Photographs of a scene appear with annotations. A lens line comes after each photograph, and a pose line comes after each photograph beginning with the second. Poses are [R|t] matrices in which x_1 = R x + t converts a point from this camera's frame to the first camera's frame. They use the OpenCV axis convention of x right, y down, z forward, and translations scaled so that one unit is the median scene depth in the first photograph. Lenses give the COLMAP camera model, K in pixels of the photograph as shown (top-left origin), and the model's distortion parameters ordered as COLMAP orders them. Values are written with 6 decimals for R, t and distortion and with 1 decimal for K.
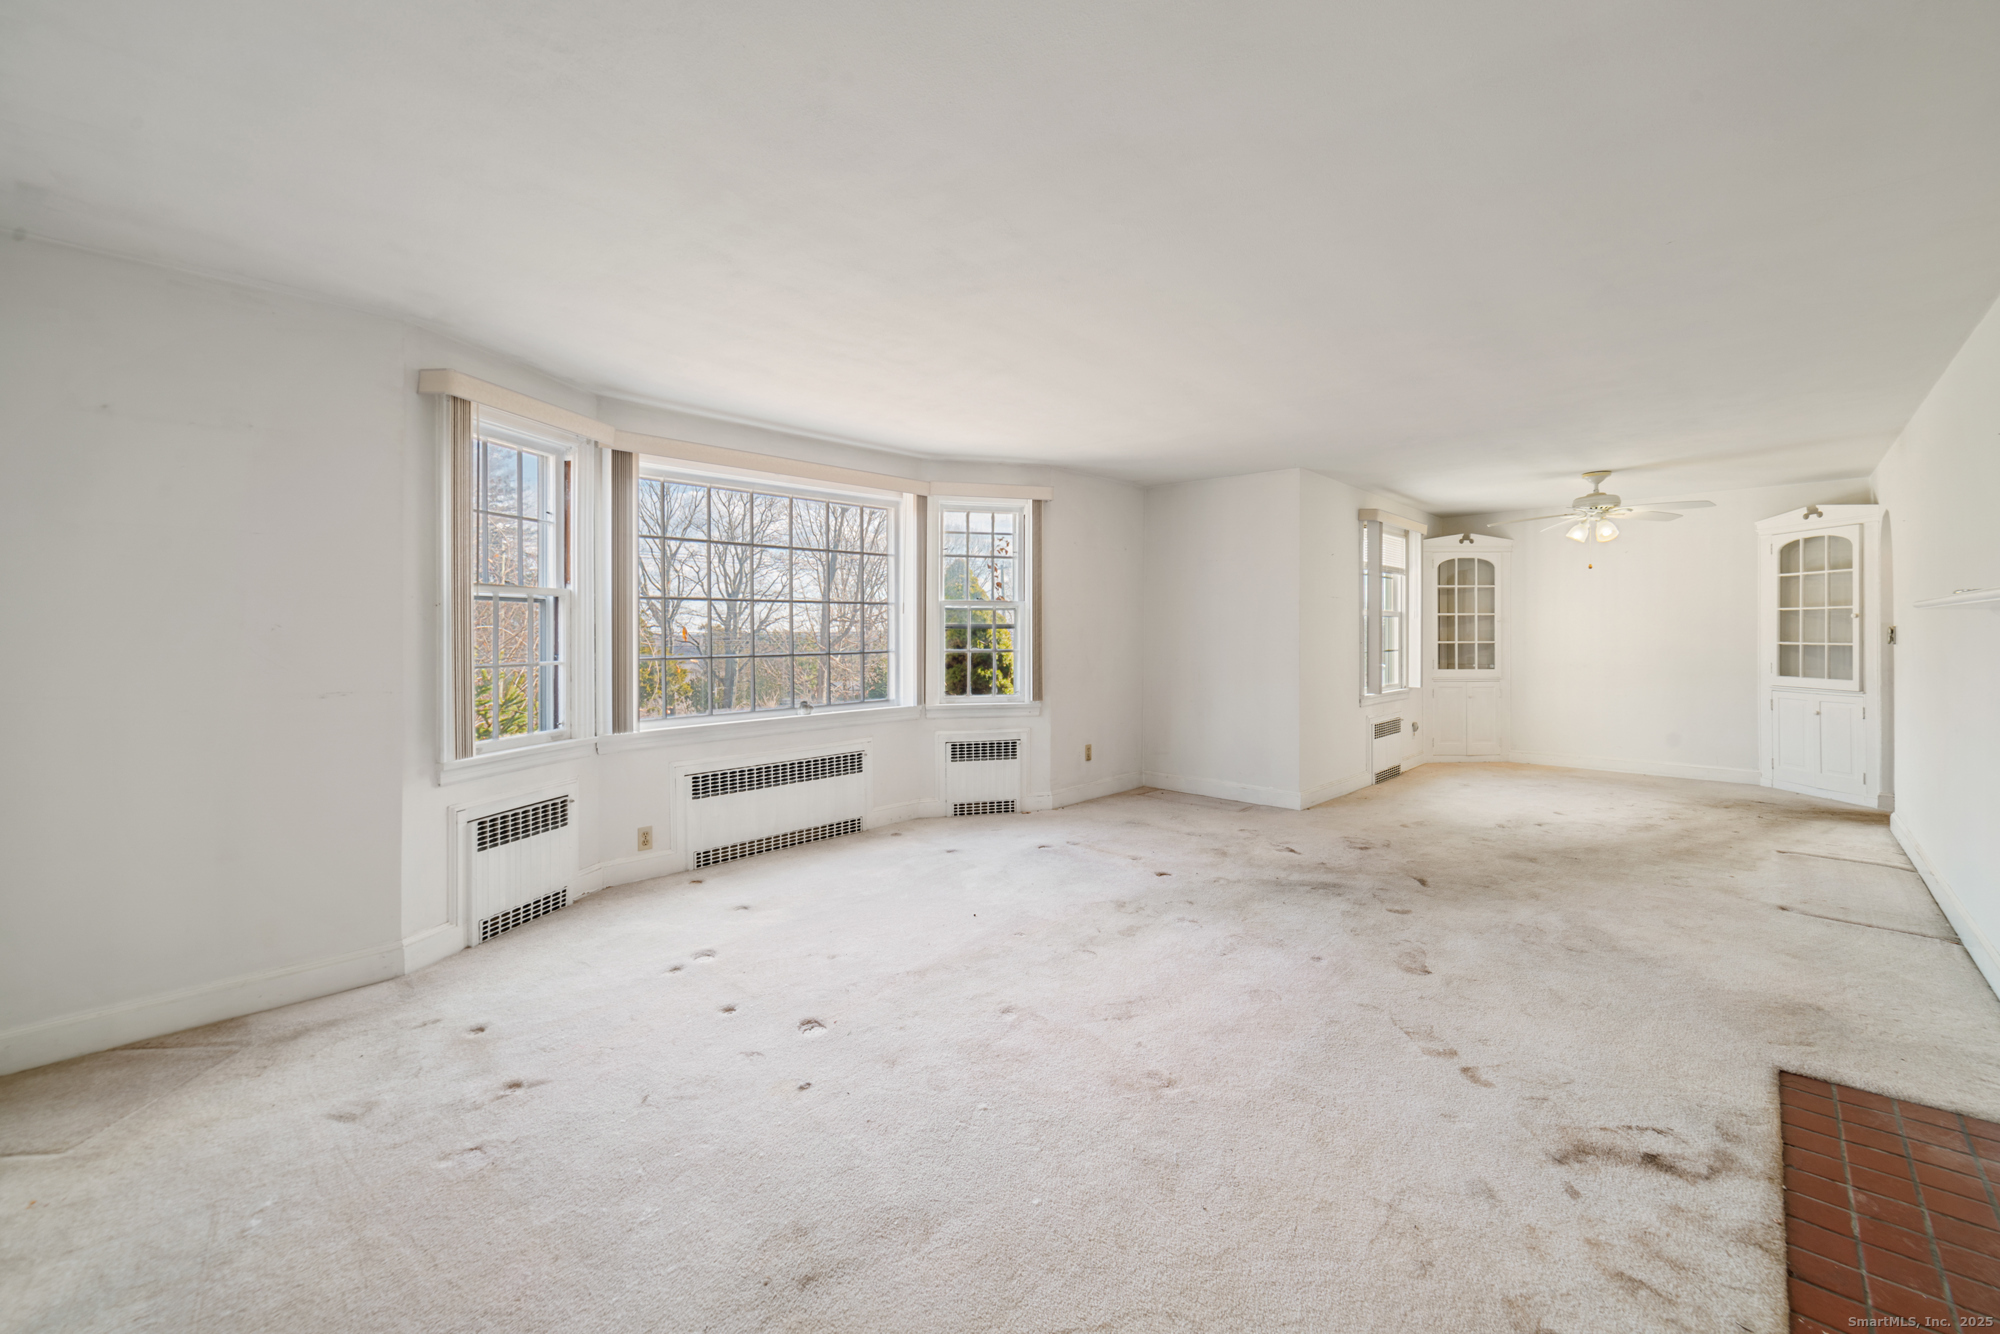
lens RADIAL K [[790.1, 0, 998.1], [0, 790.1, 629.5], [0, 0, 1]] dist [-0.002136, 0.000128]
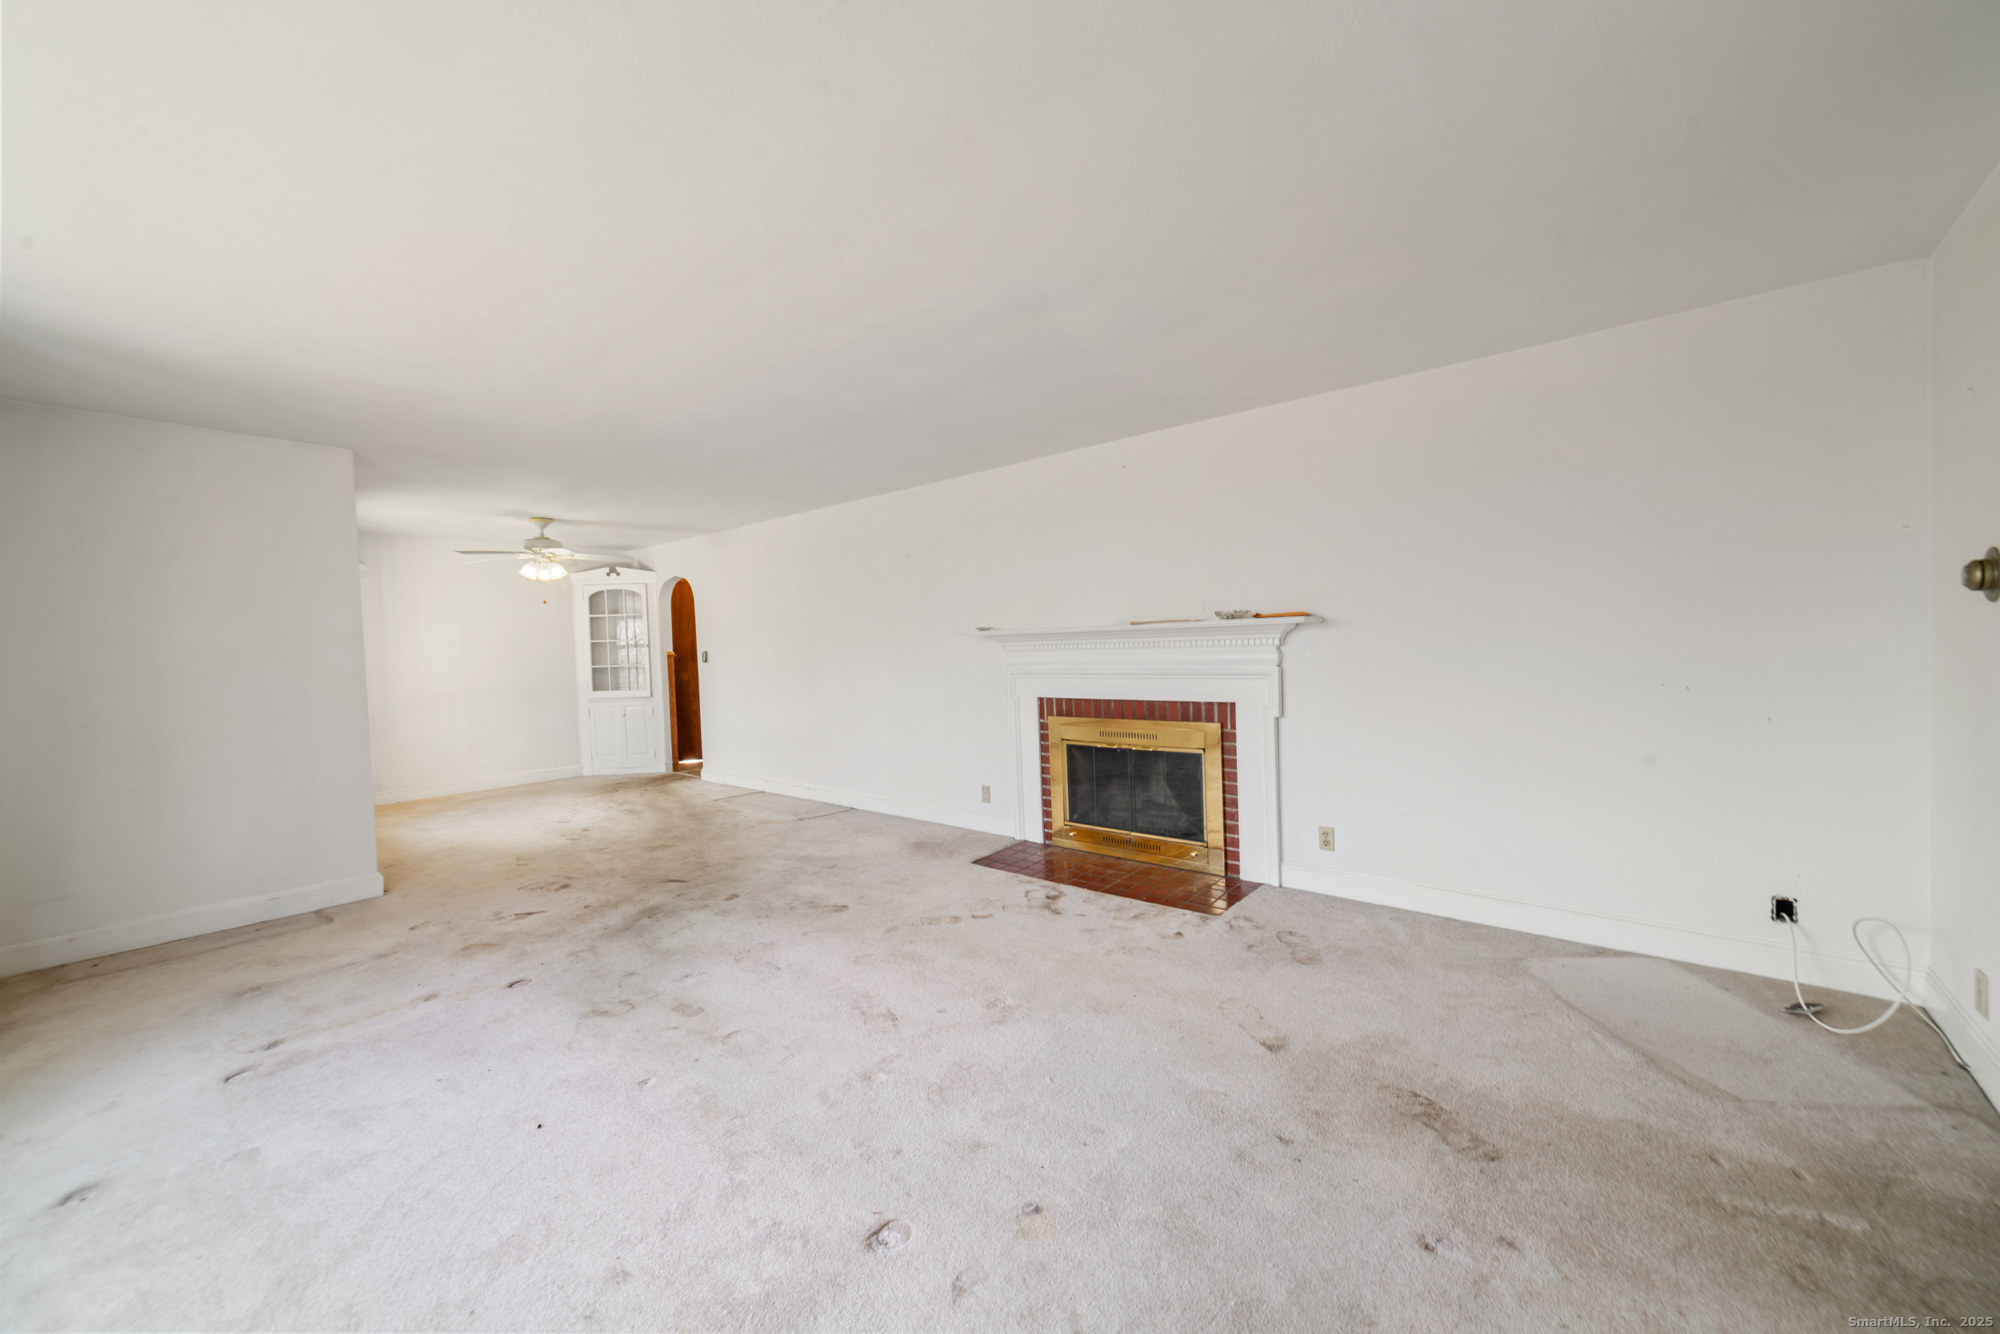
lens RADIAL K [[790.1, 0, 999.6], [0, 790.1, 665.1], [0, 0, 1]] dist [-0.002136, 0.000128]
pose [[-0.077331, -0.022077, 0.996761, -0.705560], [0.028213, 0.999306, 0.024322, 0.002649], [-0.996606, 0.030003, -0.076655, 0.736583]]
